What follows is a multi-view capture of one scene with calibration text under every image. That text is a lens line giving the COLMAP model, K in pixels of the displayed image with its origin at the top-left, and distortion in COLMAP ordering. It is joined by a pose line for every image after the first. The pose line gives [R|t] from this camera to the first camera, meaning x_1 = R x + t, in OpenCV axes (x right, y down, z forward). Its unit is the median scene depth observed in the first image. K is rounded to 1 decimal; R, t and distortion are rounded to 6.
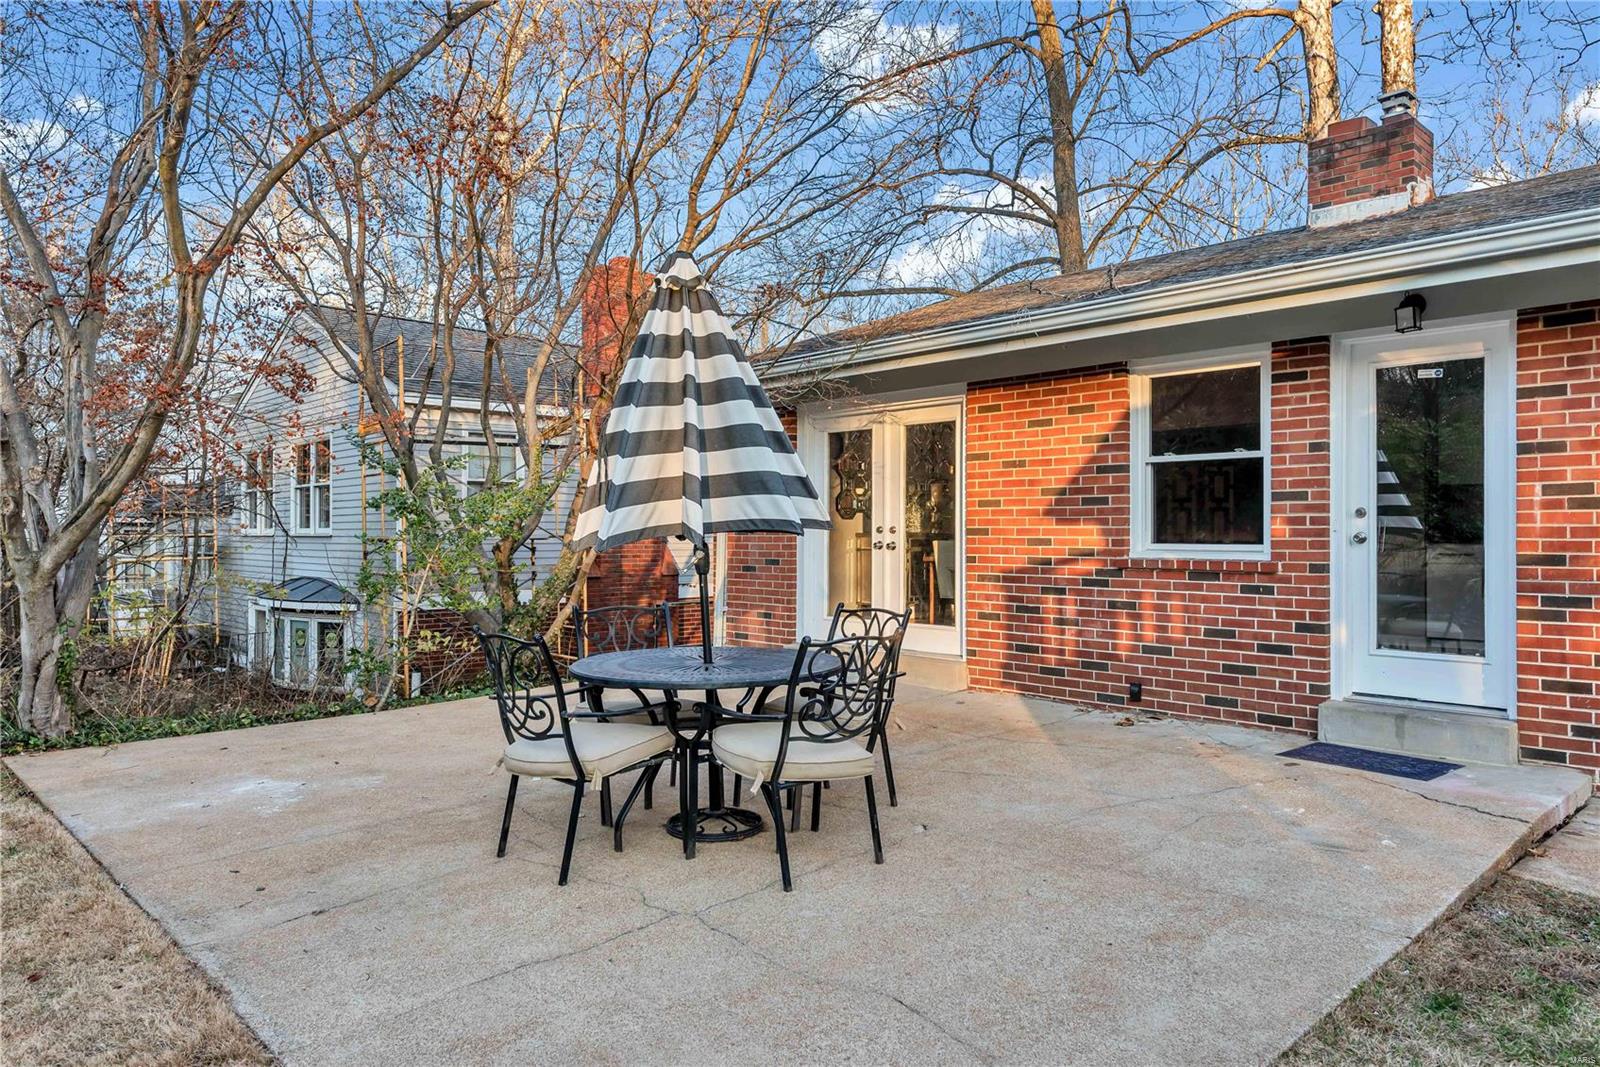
lens RADIAL K [[1066.6, 0, 798.2], [0, 1066.6, 533.3], [0, 0, 1]] dist [0.019076, -0.001097]
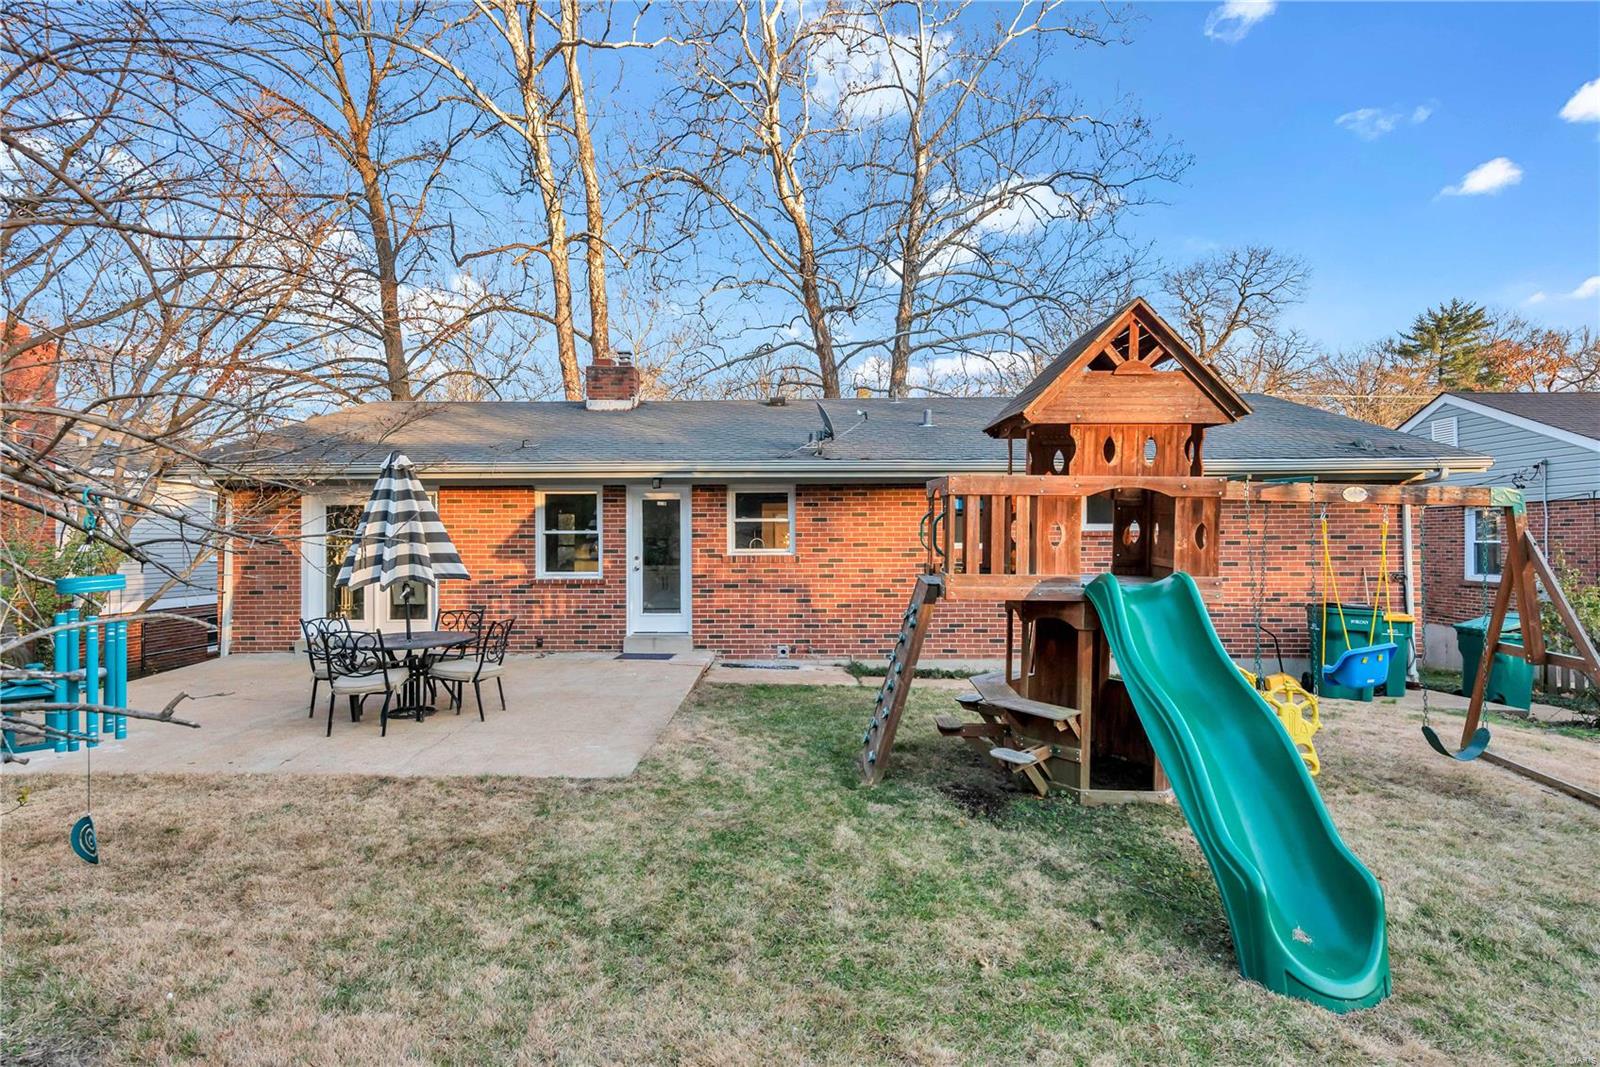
lens RADIAL K [[877.9, 0, 800.1], [0, 877.9, 535.1], [0, 0, 1]] dist [-0.001562, -0.000130]
pose [[0.699760, -0.003693, 0.714368, -0.566094], [0.006181, 0.999981, -0.000886, -0.059357], [-0.714351, 0.005036, 0.699769, -0.584177]]
